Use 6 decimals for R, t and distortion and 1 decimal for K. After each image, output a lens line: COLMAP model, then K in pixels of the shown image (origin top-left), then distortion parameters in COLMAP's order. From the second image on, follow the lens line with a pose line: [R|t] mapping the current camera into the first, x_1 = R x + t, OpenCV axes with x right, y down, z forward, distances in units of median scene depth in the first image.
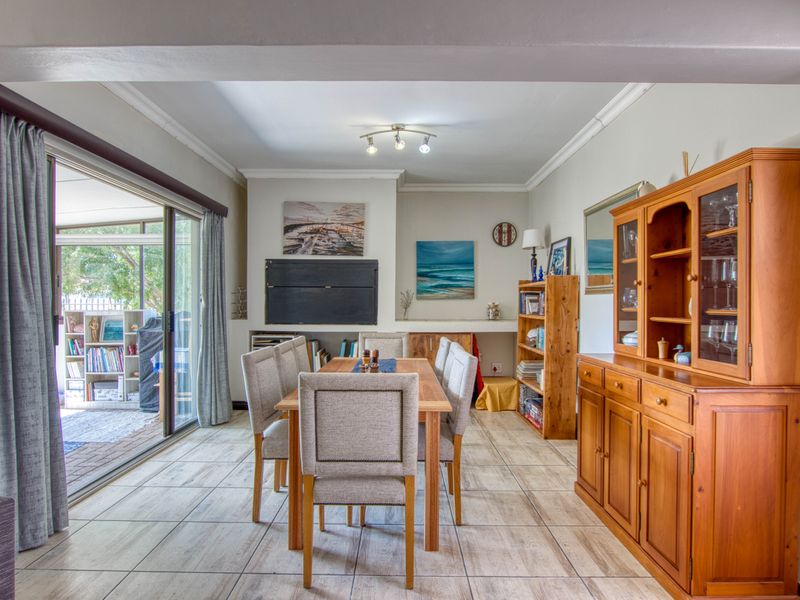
lens RADIAL K [[484.2, 0, 395.8], [0, 484.2, 306.3], [0, 0, 1]] dist [-0.006082, -0.000153]
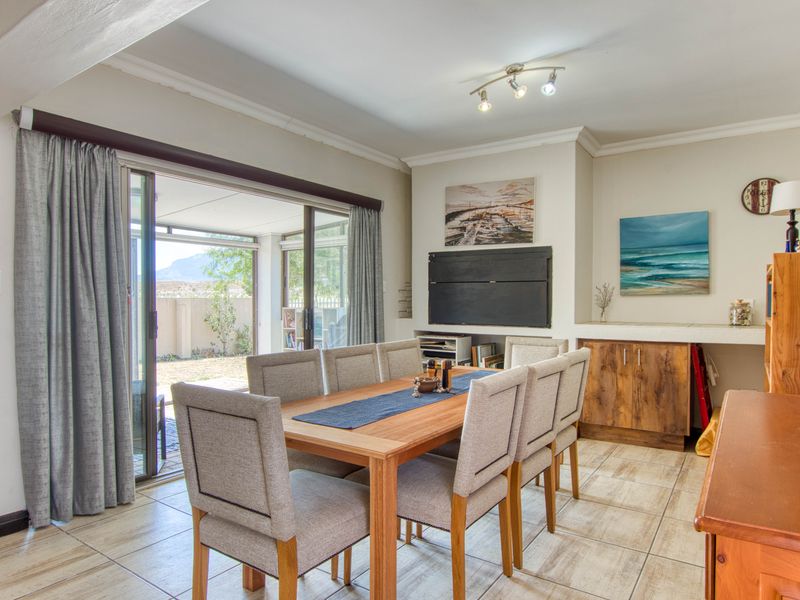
lens RADIAL K [[504.8, 0, 401.0], [0, 504.8, 306.4], [0, 0, 1]] dist [-0.020216, 0.002481]
pose [[0.830776, 0.003842, -0.556594, 0.211480], [-0.002558, 0.999992, 0.003086, 0.000794], [0.556601, -0.001140, 0.830779, 0.173582]]
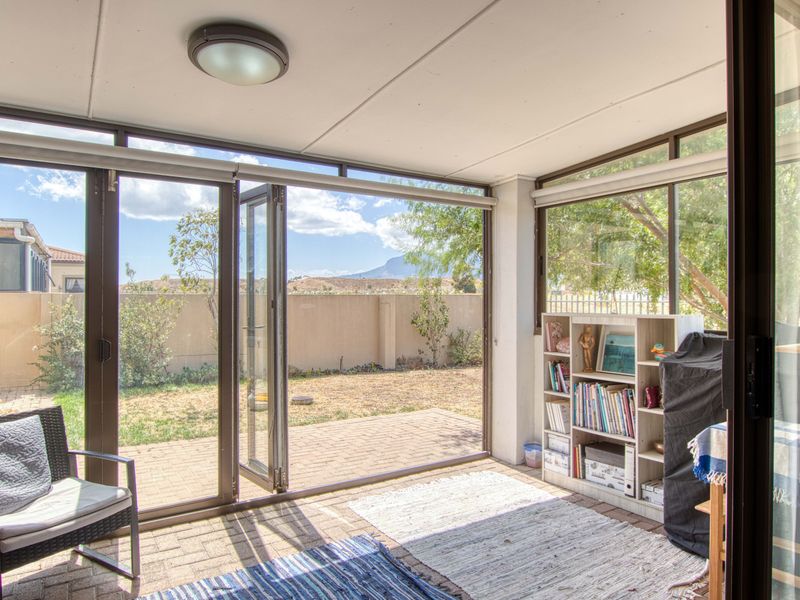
lens RADIAL K [[518.0, 0, 403.1], [0, 518.0, 296.6], [0, 0, 1]] dist [-0.023395, 0.000637]
pose [[0.550564, -0.003096, -0.834787, -0.260101], [-0.007852, 0.999930, -0.008888, -0.004985], [0.834756, 0.011448, 0.550501, 0.524177]]
